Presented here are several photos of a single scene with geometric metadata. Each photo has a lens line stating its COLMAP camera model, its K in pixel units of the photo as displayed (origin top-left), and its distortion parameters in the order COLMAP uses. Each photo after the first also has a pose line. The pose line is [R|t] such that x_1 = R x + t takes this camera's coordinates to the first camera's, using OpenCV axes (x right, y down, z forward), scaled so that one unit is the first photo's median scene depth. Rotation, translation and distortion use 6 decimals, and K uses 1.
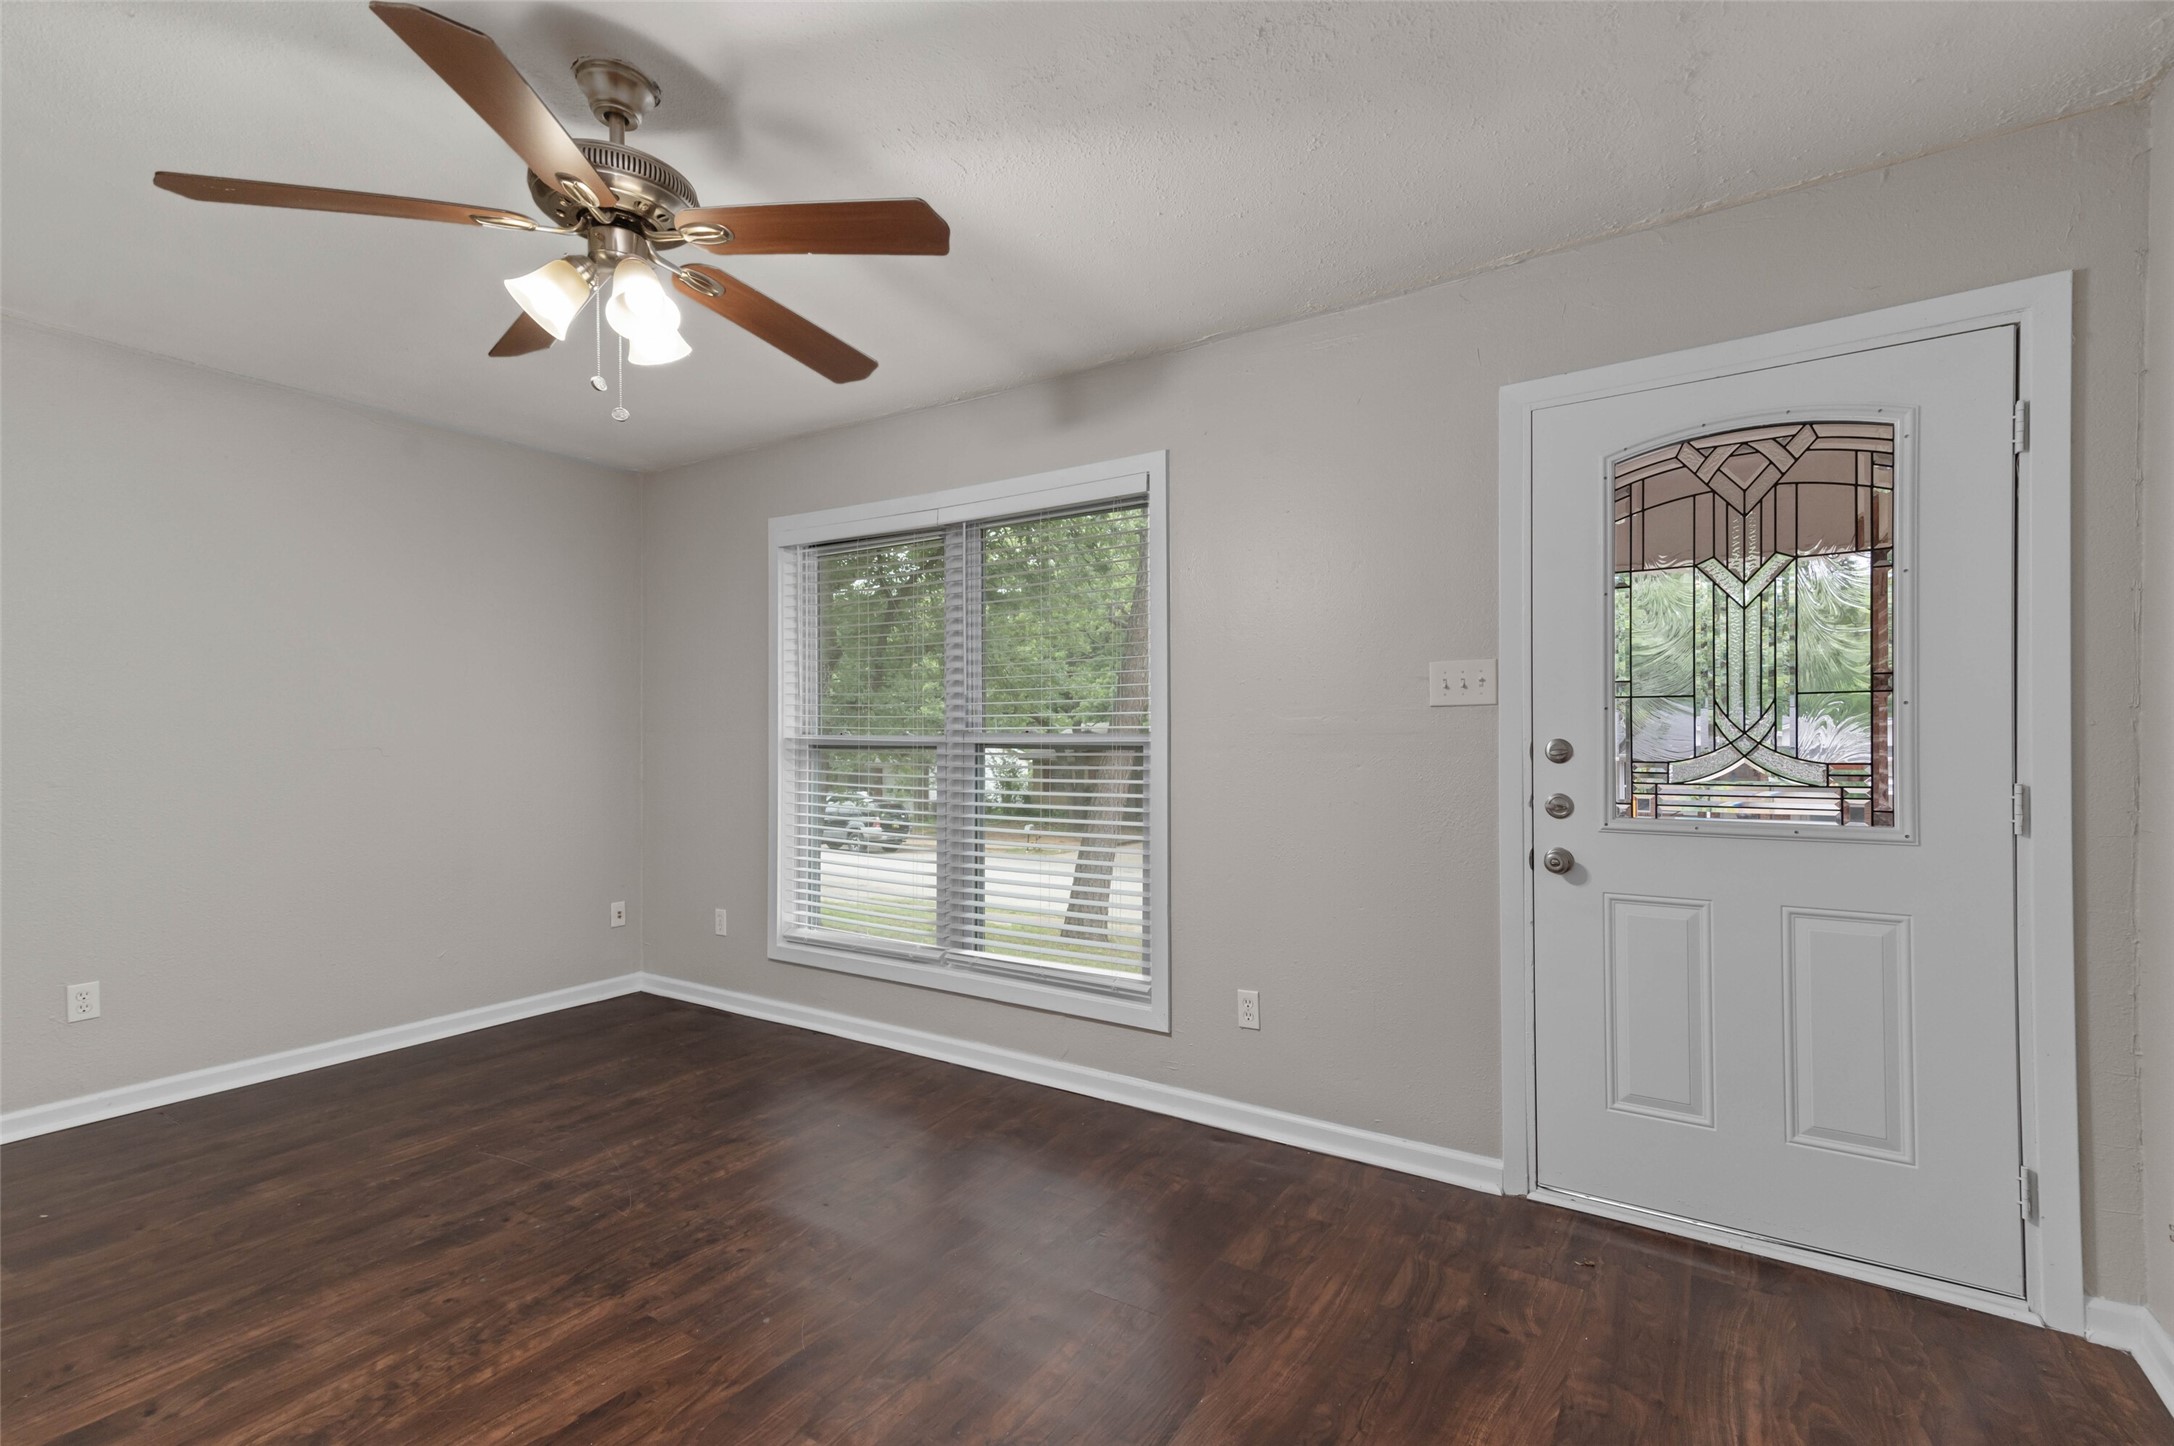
lens RADIAL K [[984.2, 0, 1087.8], [0, 984.2, 739.5], [0, 0, 1]] dist [0.024875, -0.000354]
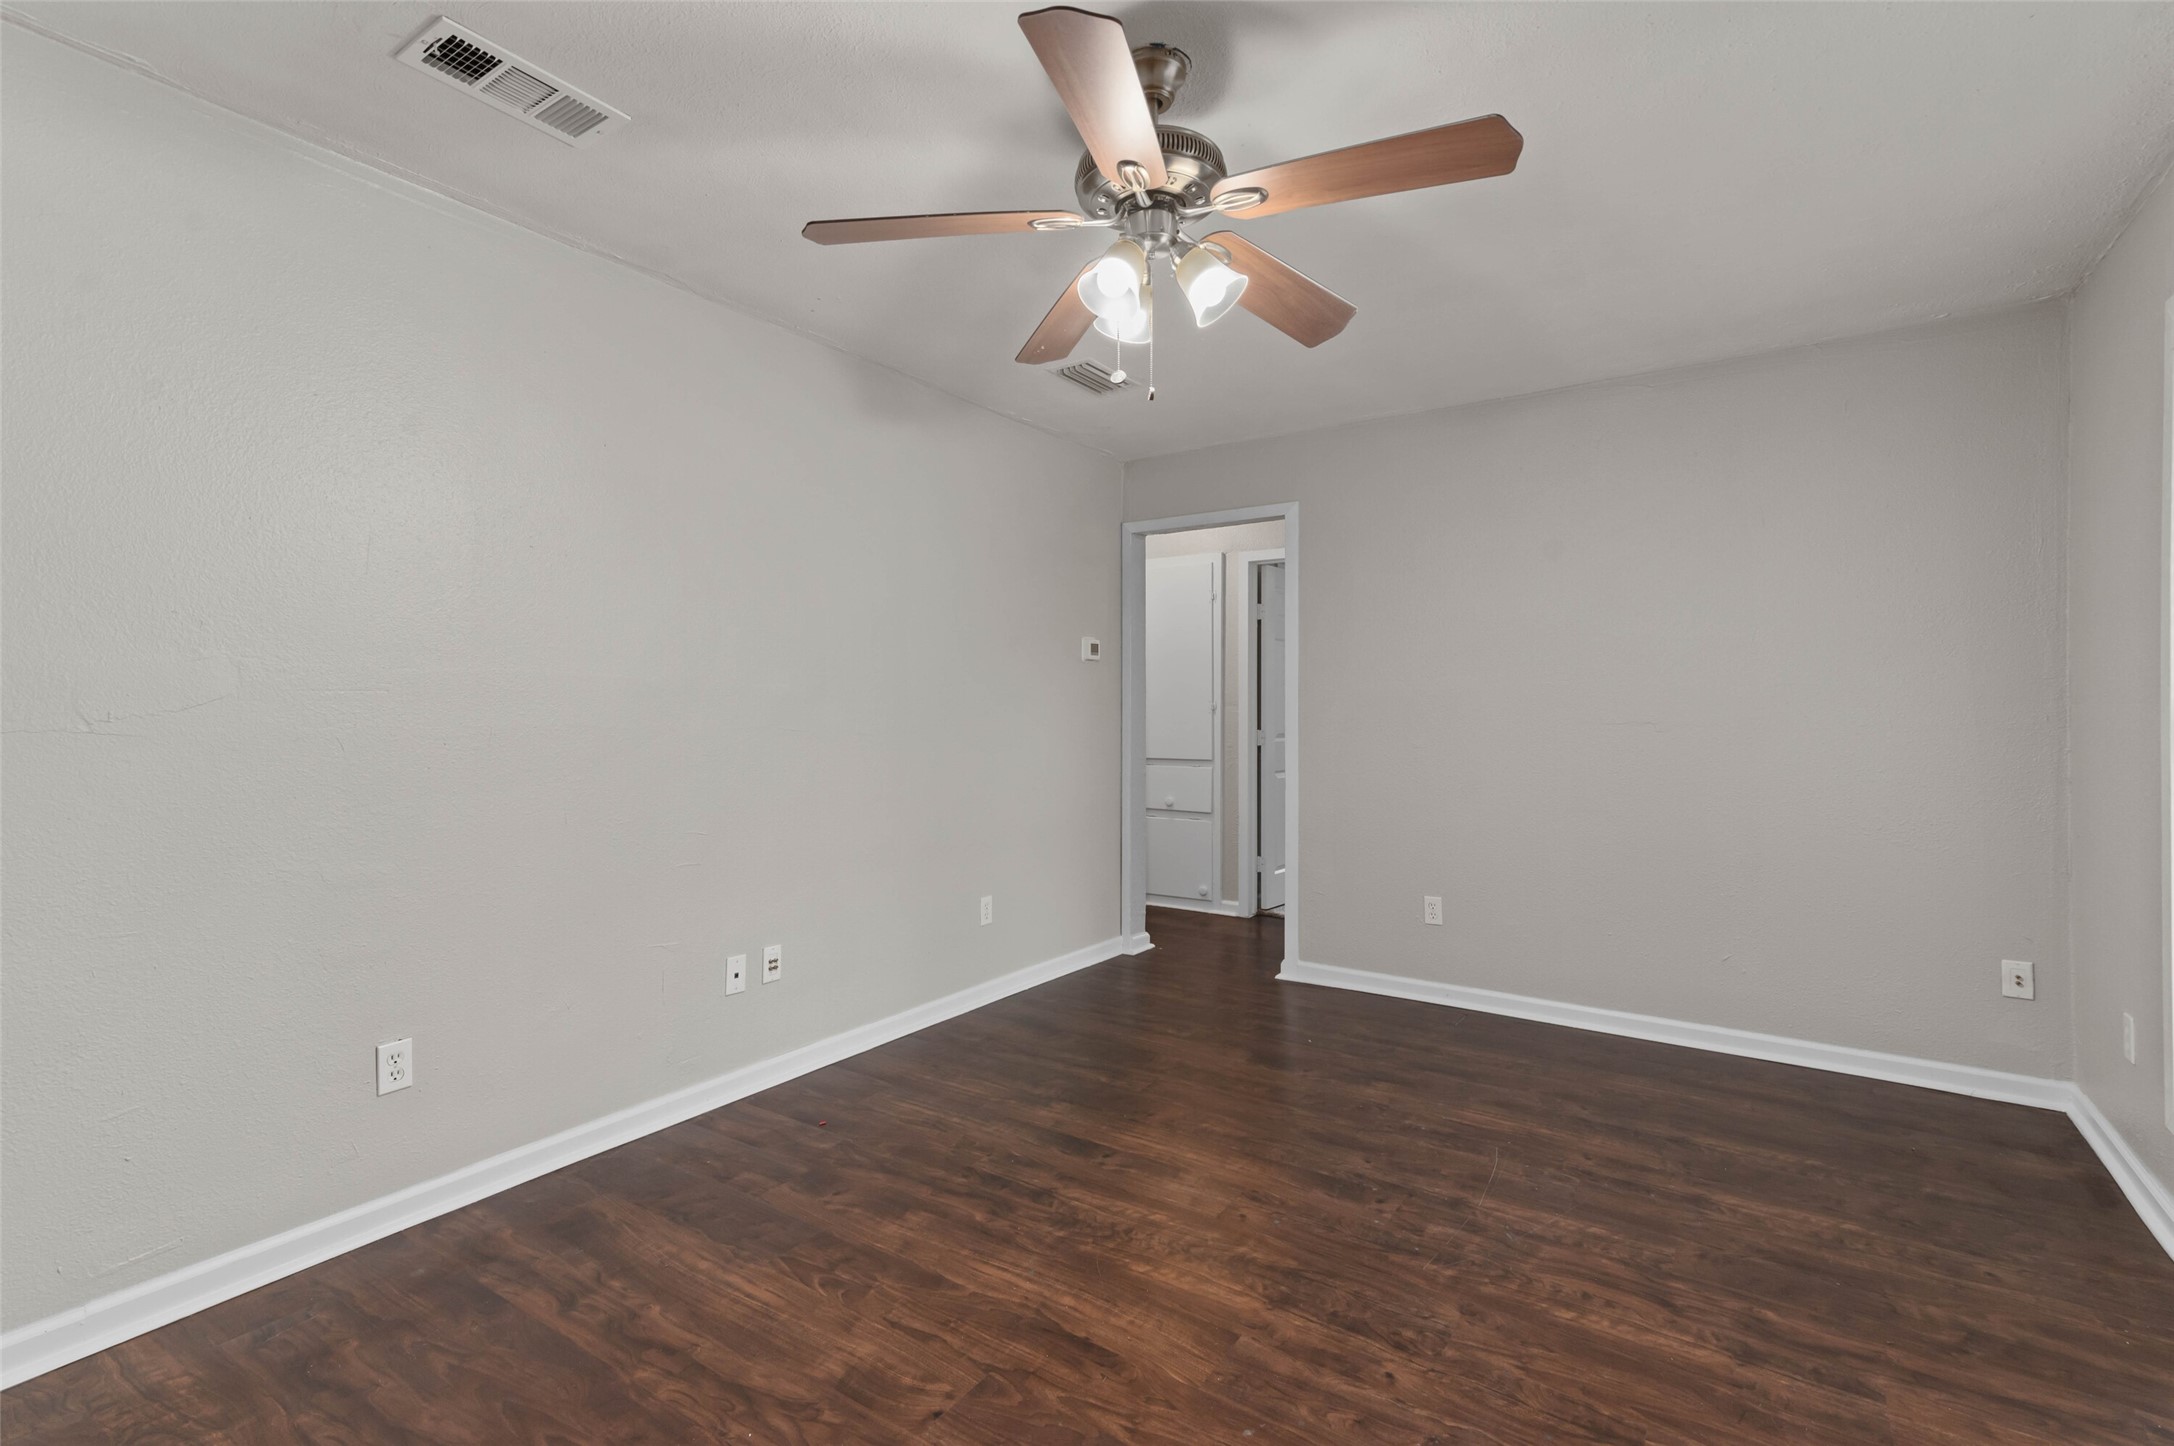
lens RADIAL K [[984.2, 0, 1087.8], [0, 984.2, 709.7], [0, 0, 1]] dist [0.024875, -0.000354]
pose [[-0.025958, -0.000546, -0.999663, 0.404945], [-0.004577, 0.999989, -0.000427, -0.004147], [0.999653, 0.004564, -0.025960, 0.727485]]
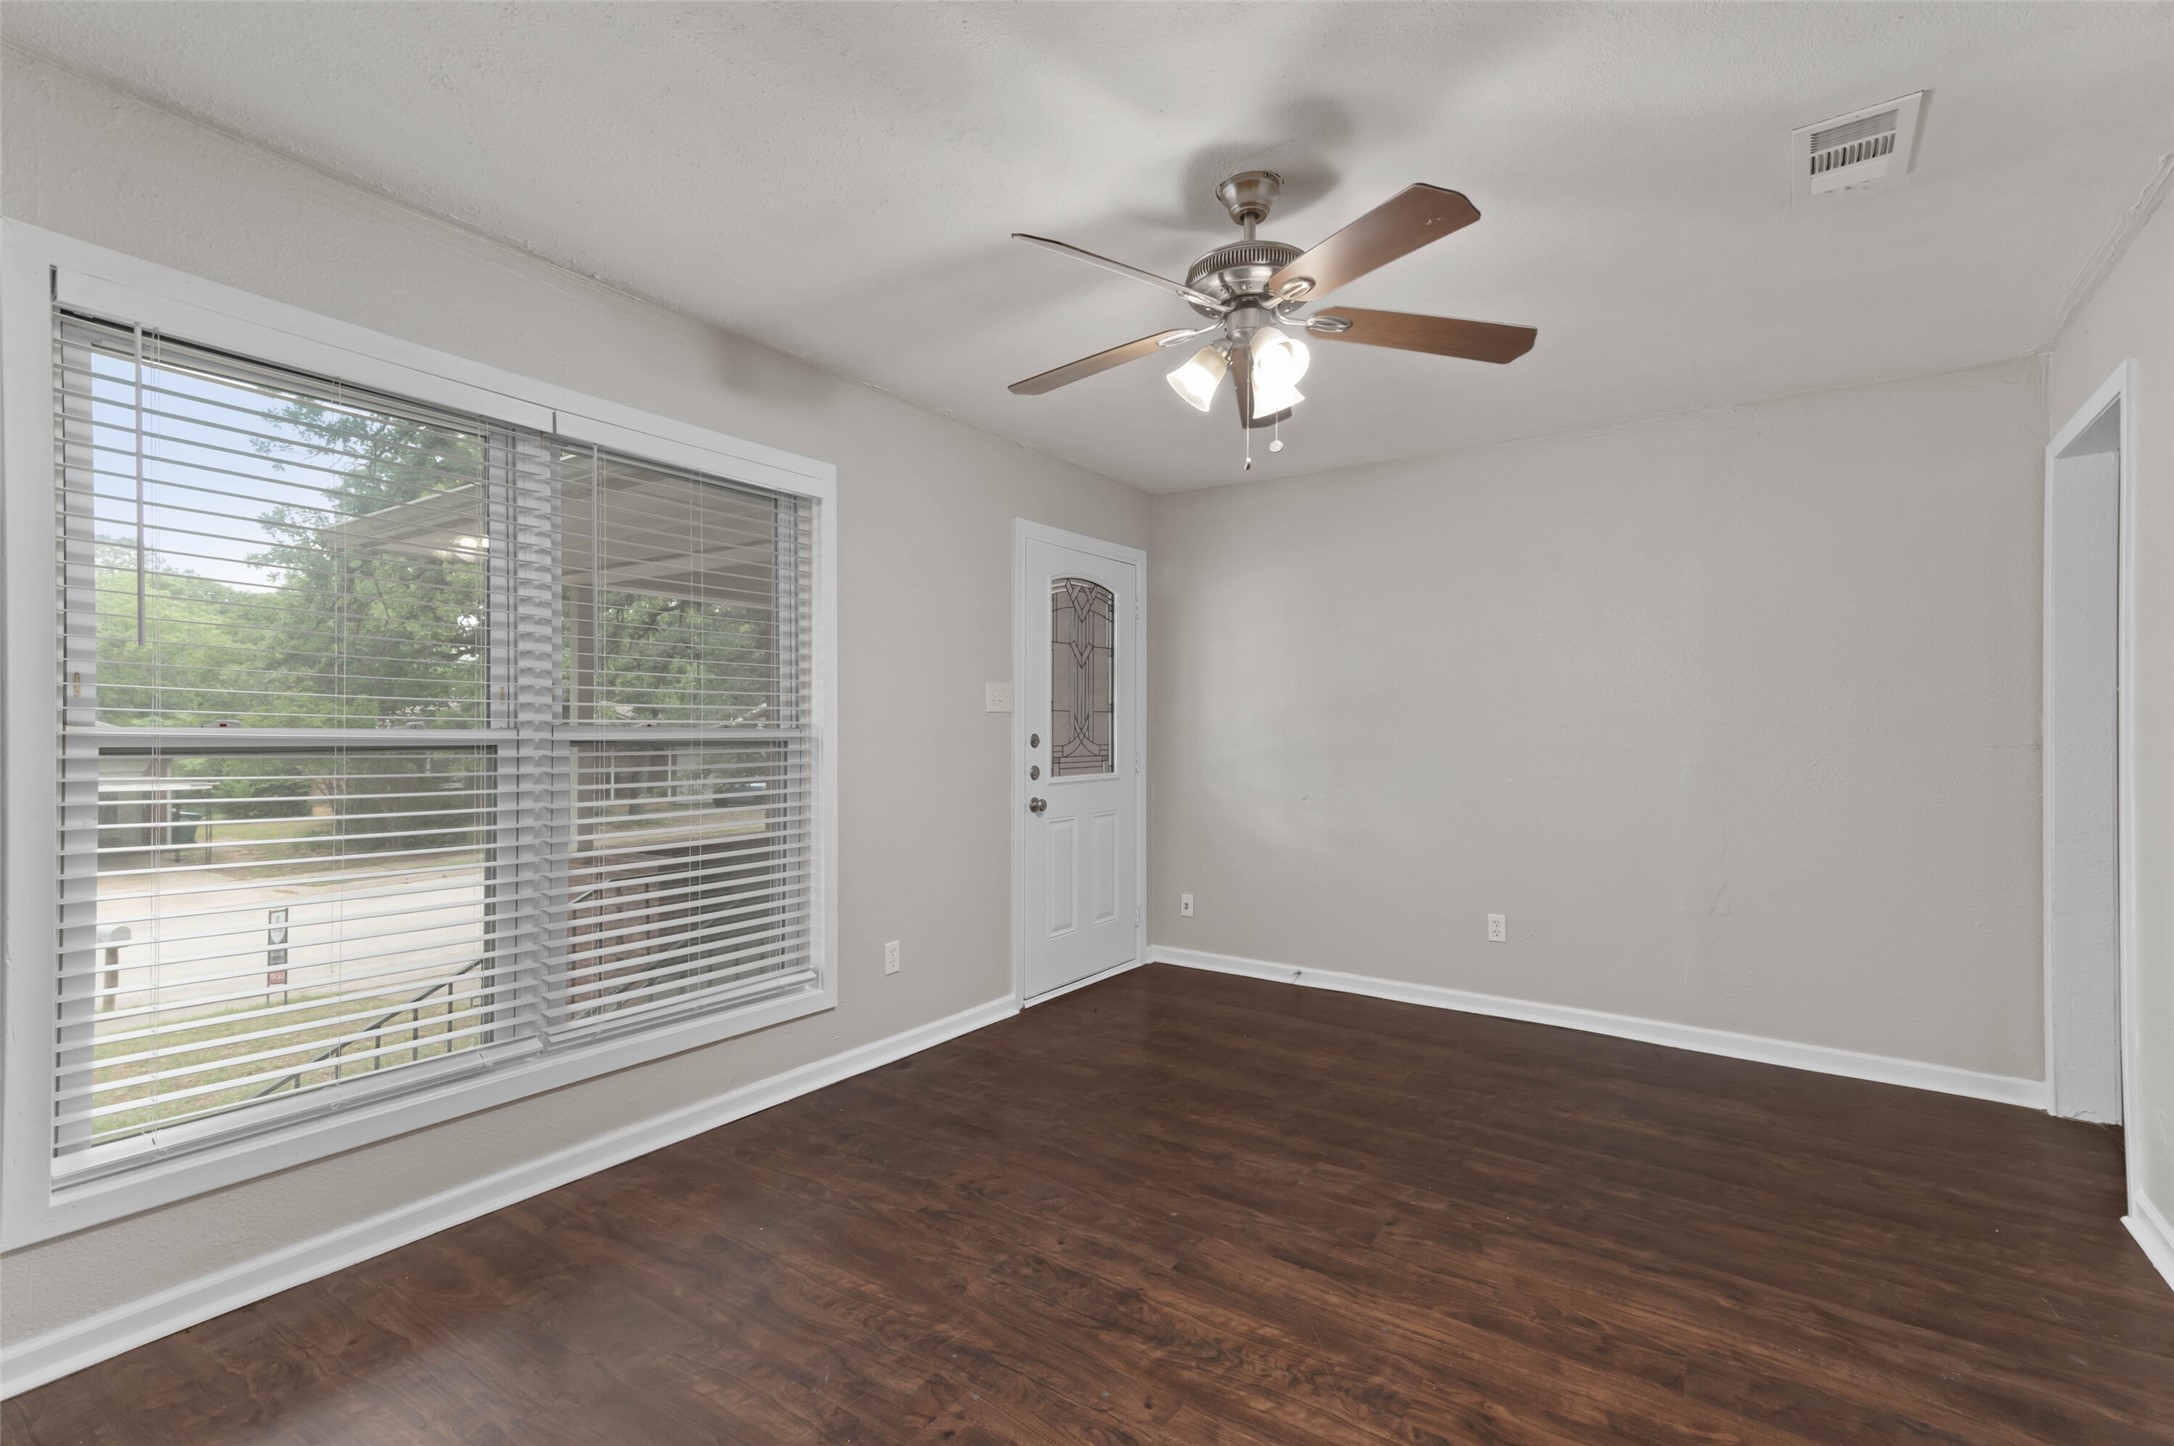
lens RADIAL K [[984.2, 0, 1083.9], [0, 984.2, 727.4], [0, 0, 1]] dist [0.024875, -0.000354]
pose [[0.038385, 0.001575, 0.999262, -1.261786], [0.001865, 0.999997, -0.001648, -0.008453], [-0.999261, 0.001927, 0.038382, 0.870943]]
